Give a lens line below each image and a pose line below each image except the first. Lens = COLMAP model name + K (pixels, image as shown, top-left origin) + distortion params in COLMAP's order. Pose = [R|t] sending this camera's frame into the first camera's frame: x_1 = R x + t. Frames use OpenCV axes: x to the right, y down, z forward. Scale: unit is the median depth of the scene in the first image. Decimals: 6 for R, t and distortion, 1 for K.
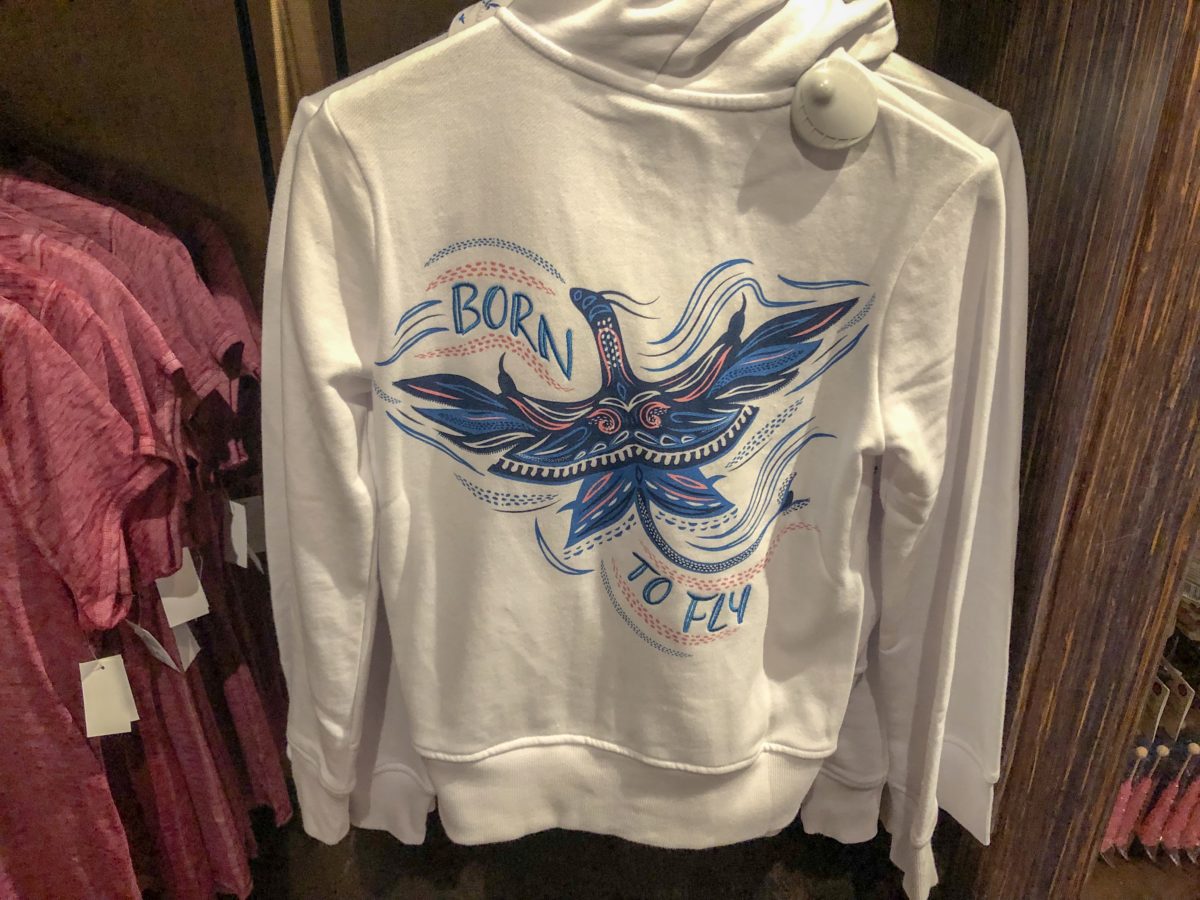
lens RADIAL K [[1029.1, 0, 600.0], [0, 1029.1, 450.0], [0, 0, 1]] dist [0.118684, -0.092237]
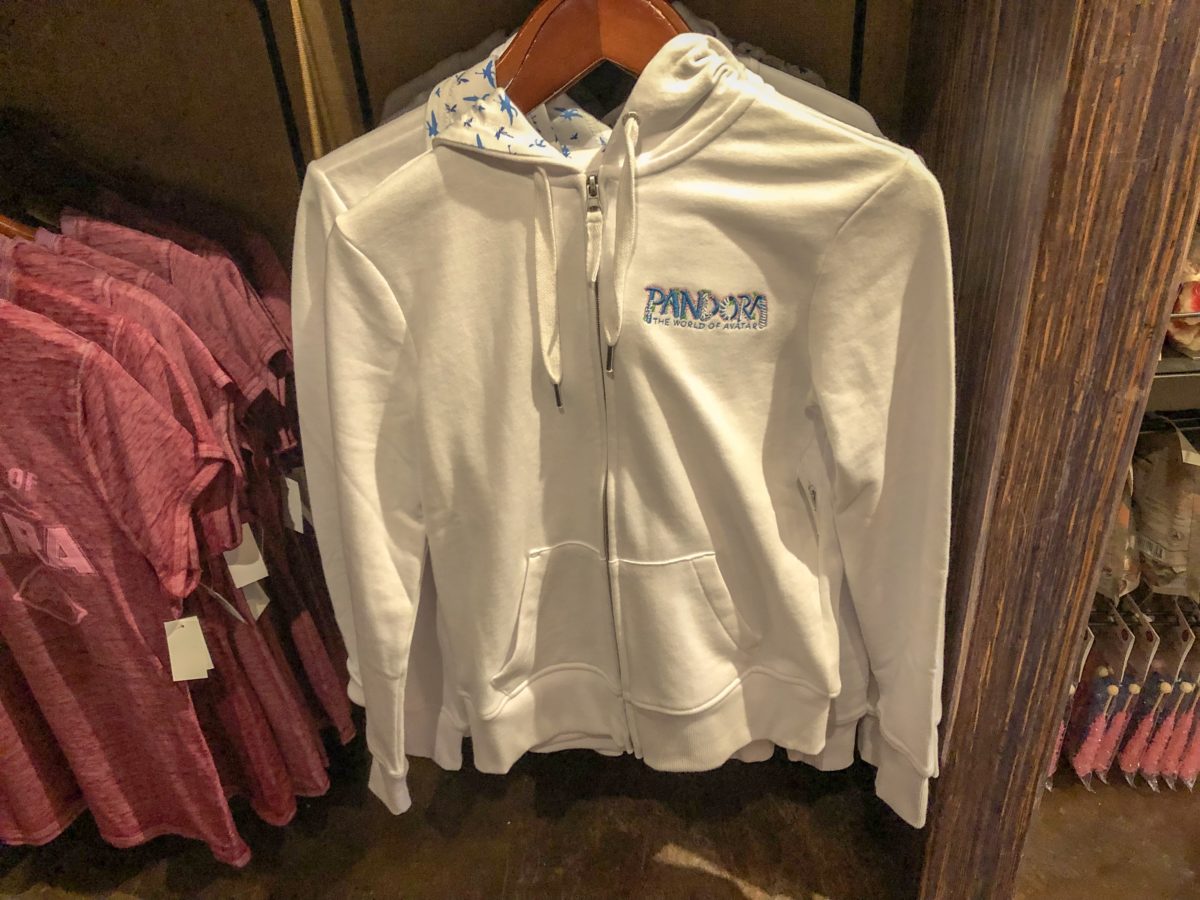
lens RADIAL K [[1029.1, 0, 600.0], [0, 1029.1, 450.0], [0, 0, 1]] dist [0.118684, -0.092237]
pose [[0.995393, -0.009502, -0.095410, 0.135567], [0.018719, 0.995188, 0.096177, -0.110208], [0.094037, -0.097520, 0.990781, -0.148978]]
